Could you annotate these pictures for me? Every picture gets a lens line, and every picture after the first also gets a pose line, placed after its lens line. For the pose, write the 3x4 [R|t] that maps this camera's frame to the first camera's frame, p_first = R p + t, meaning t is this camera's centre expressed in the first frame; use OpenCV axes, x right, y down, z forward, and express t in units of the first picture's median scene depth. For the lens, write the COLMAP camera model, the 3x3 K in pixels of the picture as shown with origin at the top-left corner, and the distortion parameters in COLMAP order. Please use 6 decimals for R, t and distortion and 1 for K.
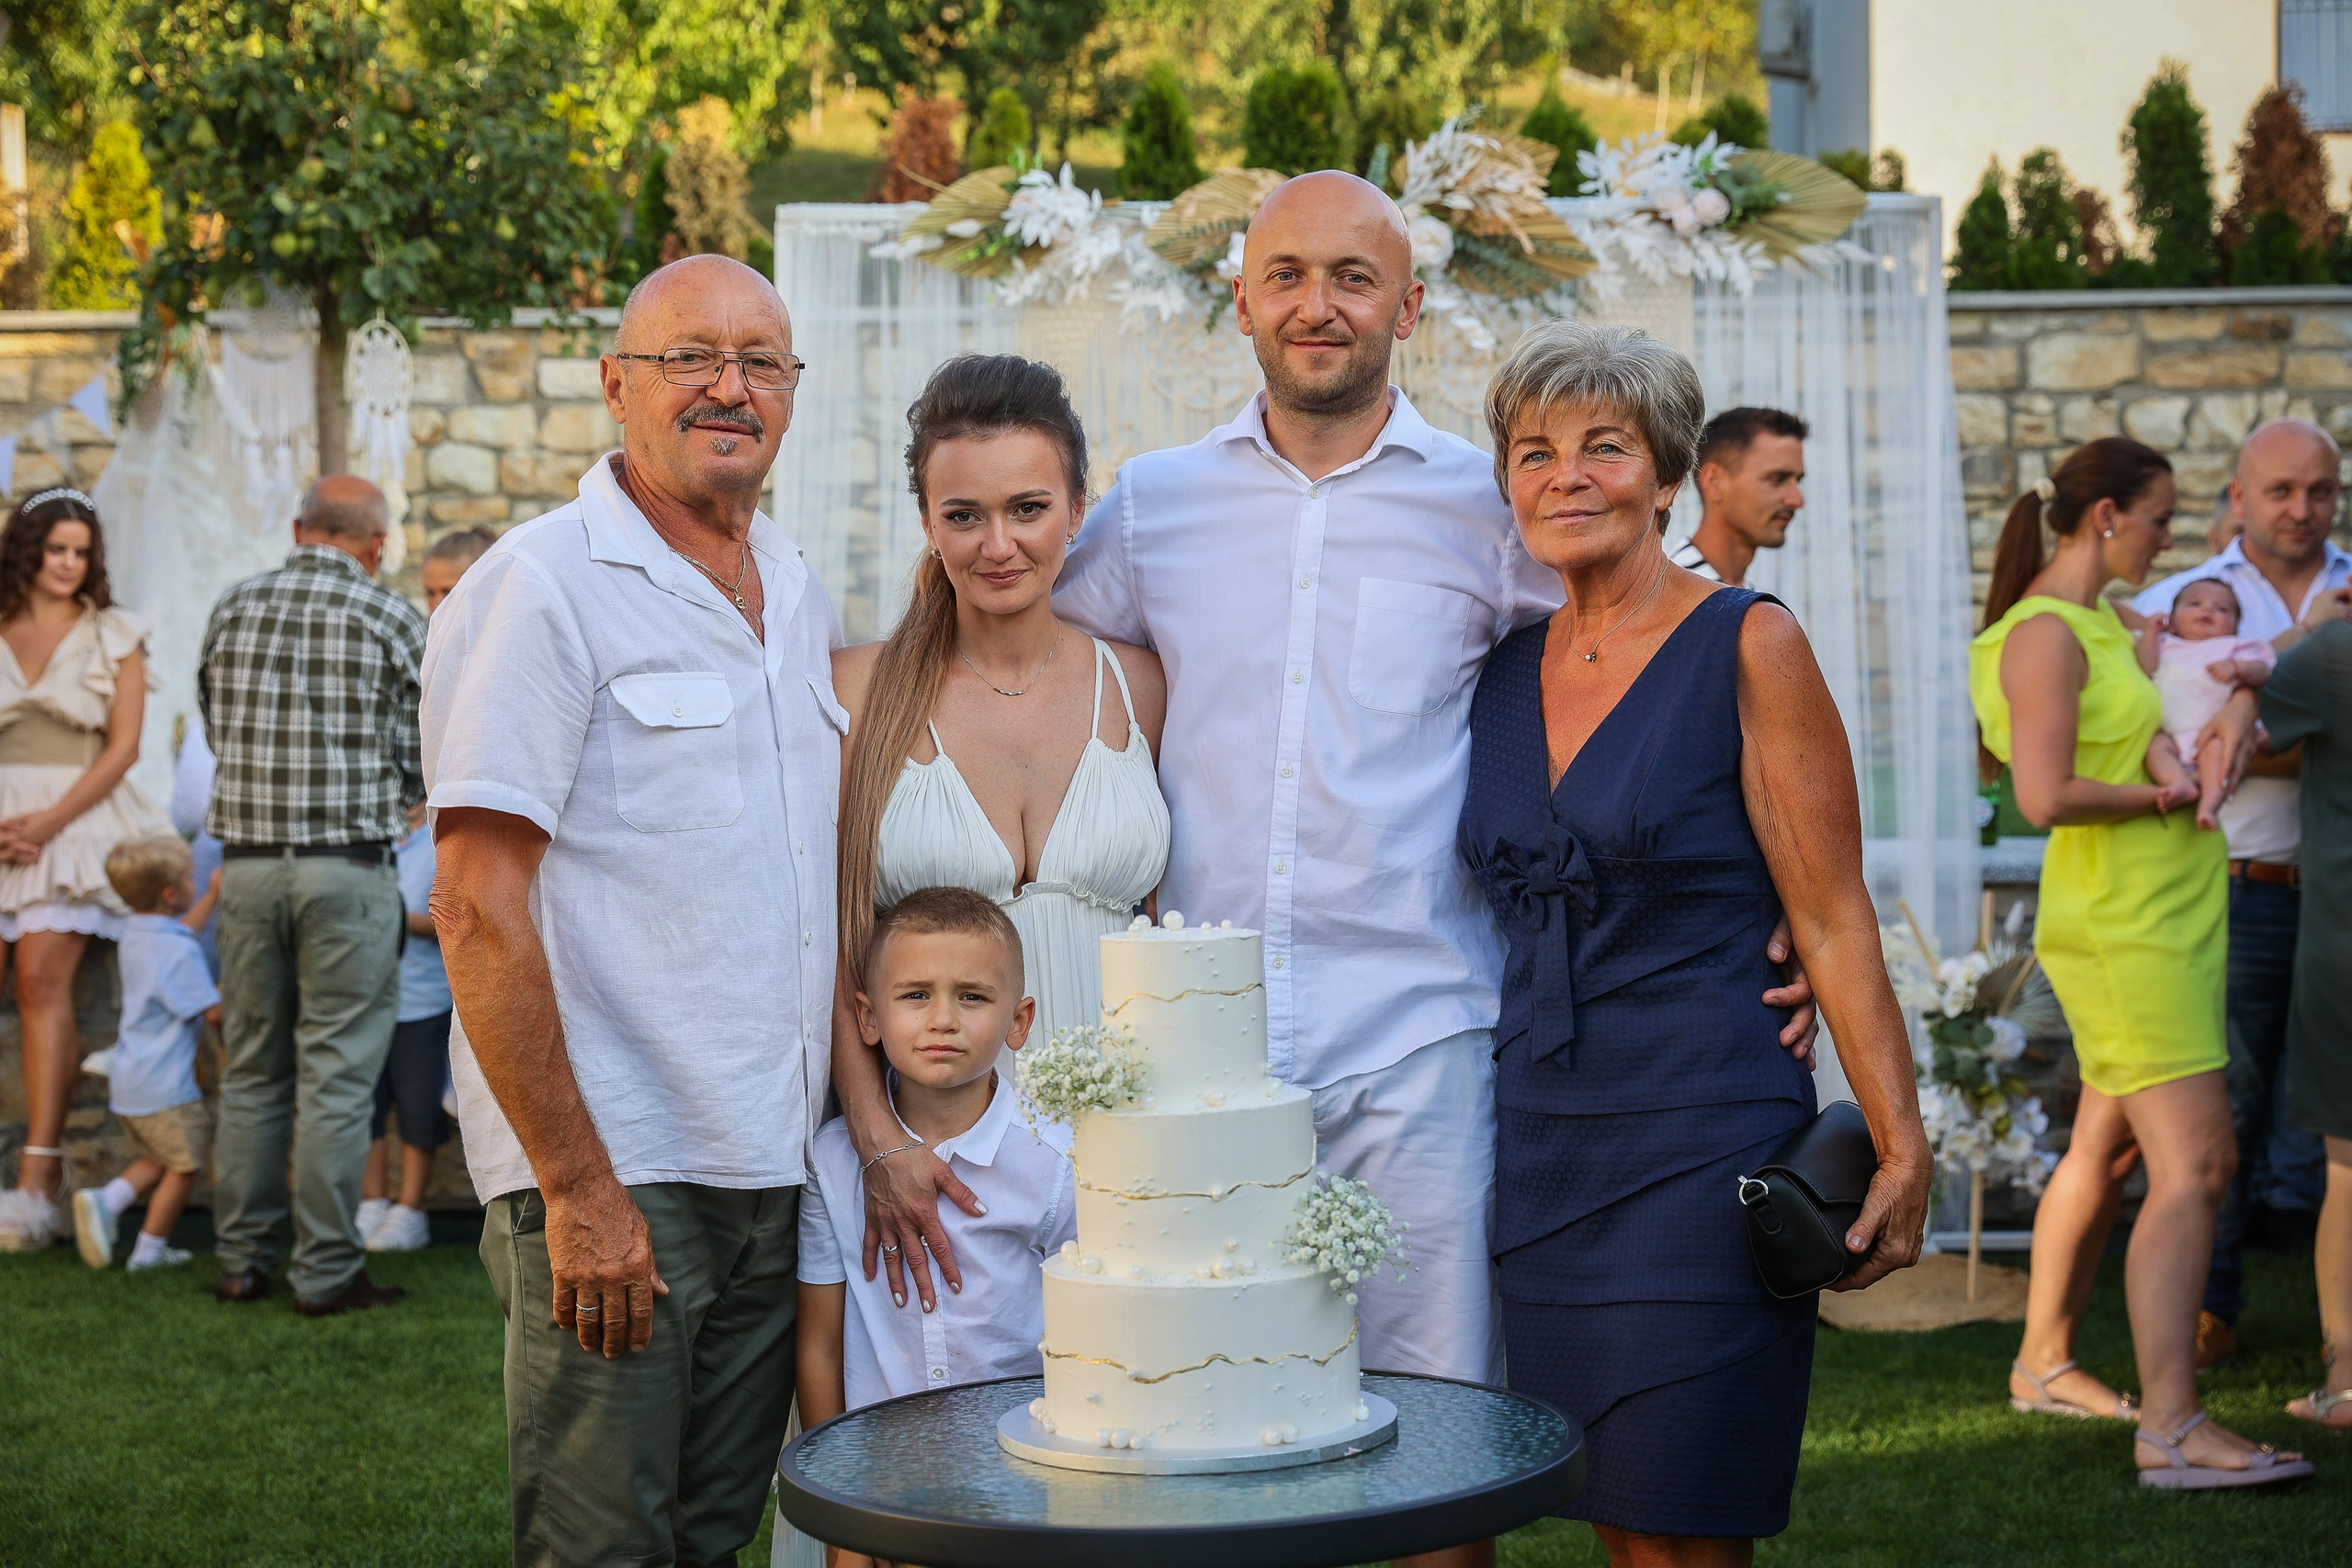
lens RADIAL K [[3575.2, 0, 1134.4], [0, 3575.2, 779.0], [0, 0, 1]] dist [0.015682, 0.000000]
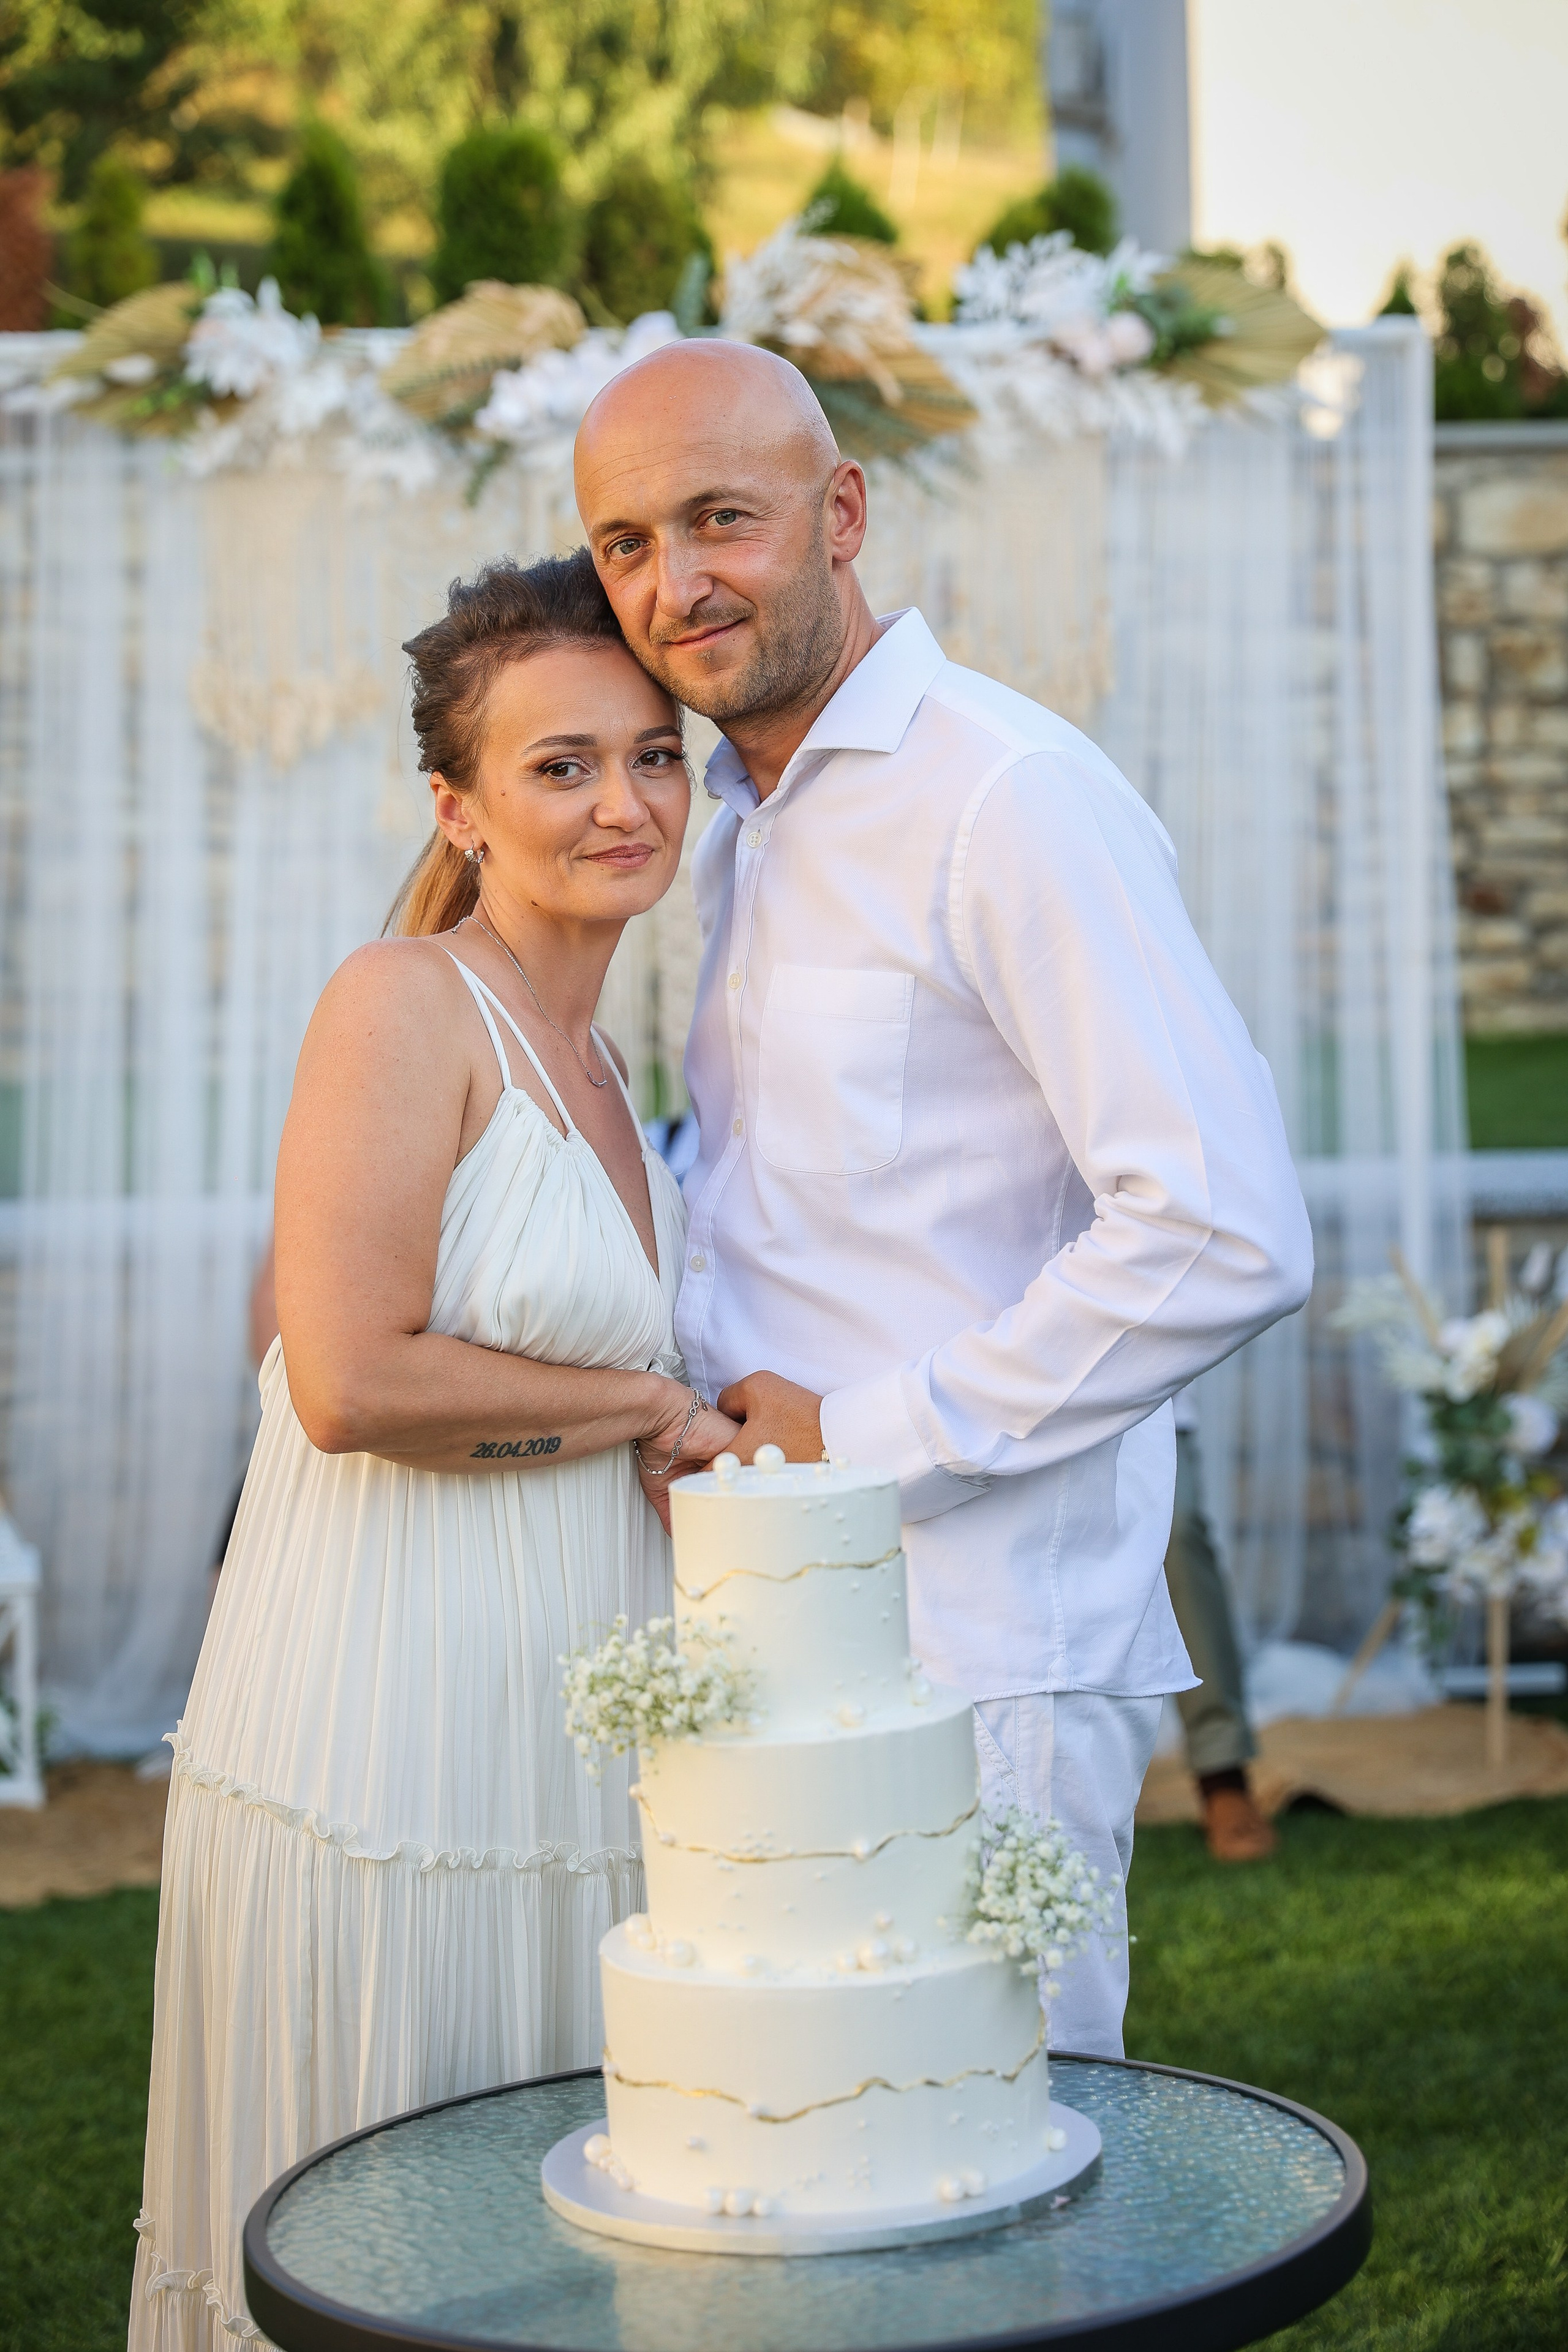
lens RADIAL K [[4638.8, 0, 847.8], [0, 4638.8, 1243.6], [0, 0, 1]] dist [0.000210, 0.000000]
pose [[0.991427, -0.027081, 0.127823, -0.028163], [0.021510, 0.998766, 0.044763, -0.013786], [-0.128878, -0.041630, 0.990786, 0.027075]]
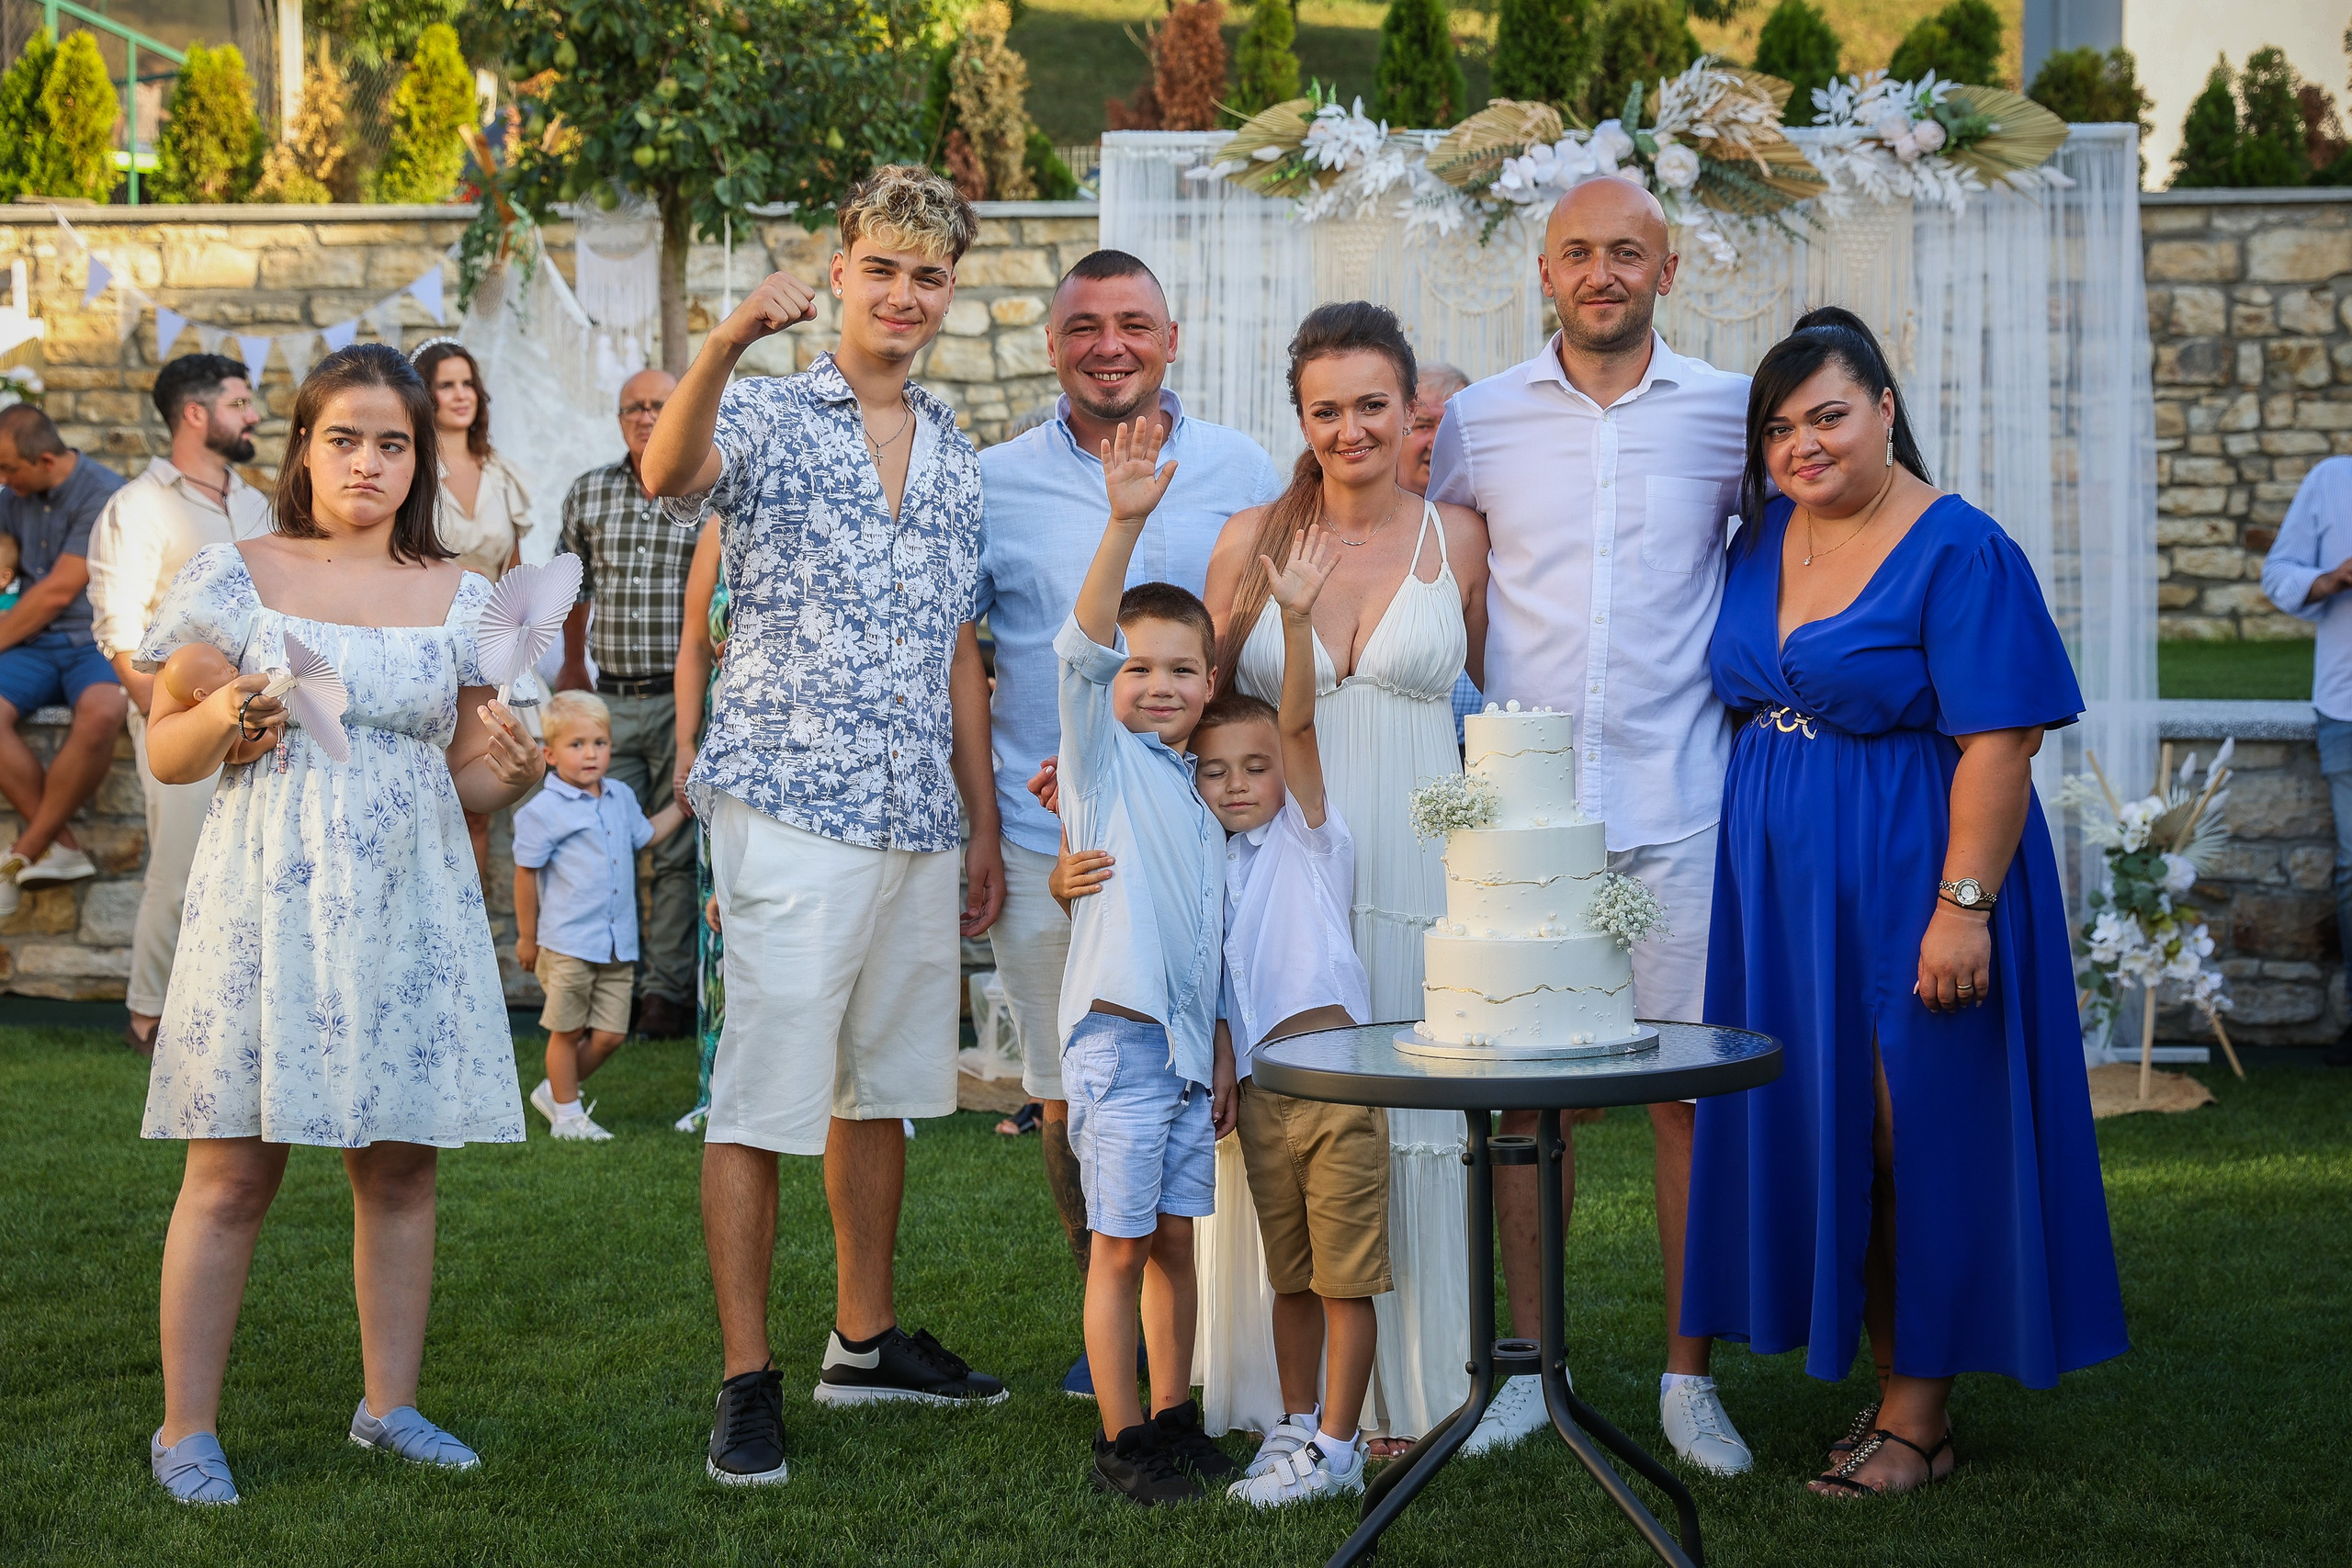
lens RADIAL K [[3648.5, 0, 1178.9], [0, 3648.5, 791.4], [0, 0, 1]] dist [0.010217, 0.000000]
pose [[0.998749, 0.009895, -0.049018, -0.016778], [-0.008084, 0.999282, 0.037021, 0.006189], [0.049349, -0.036578, 0.998112, -0.168066]]
